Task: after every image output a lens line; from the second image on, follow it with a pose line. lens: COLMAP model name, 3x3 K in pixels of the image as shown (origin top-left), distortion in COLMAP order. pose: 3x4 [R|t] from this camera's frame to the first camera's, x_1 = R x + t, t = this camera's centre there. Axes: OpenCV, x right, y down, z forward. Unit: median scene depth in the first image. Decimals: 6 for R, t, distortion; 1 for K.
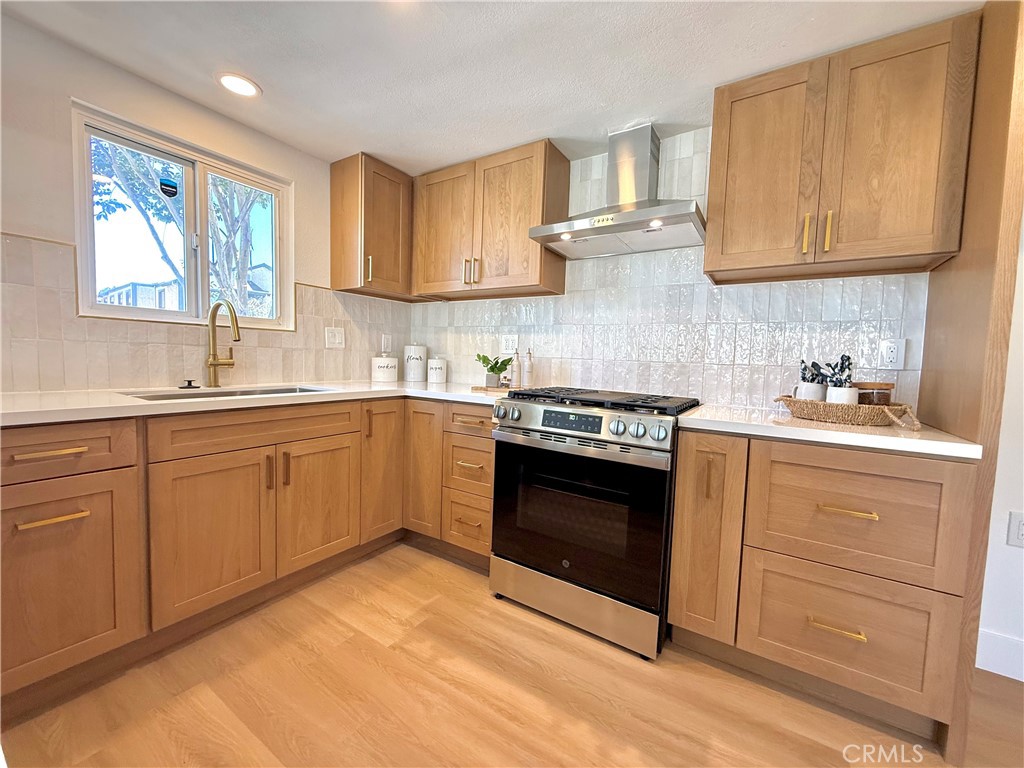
lens RADIAL K [[409.9, 0, 510.4], [0, 409.9, 385.1], [0, 0, 1]] dist [0.004629, -0.000377]
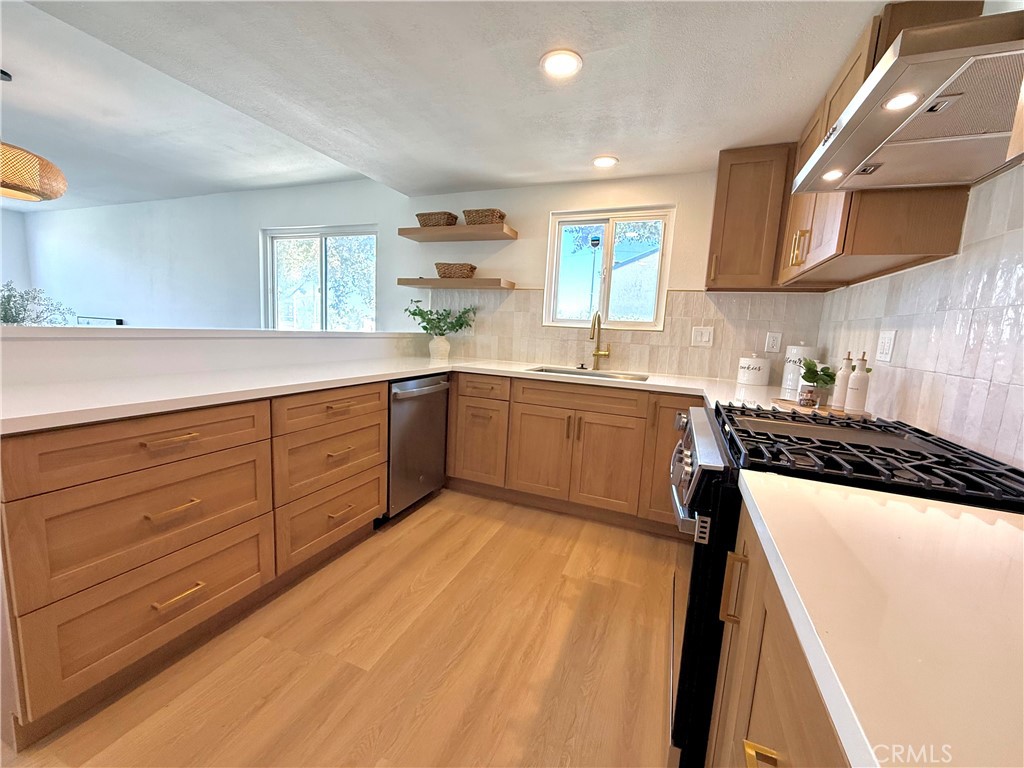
lens RADIAL K [[409.9, 0, 509.7], [0, 409.9, 383.0], [0, 0, 1]] dist [0.004629, -0.000377]
pose [[0.181543, 0.108875, -0.977337, 0.737324], [-0.109302, 0.989928, 0.089975, -0.051564], [0.977290, 0.090491, 0.191615, 0.446114]]
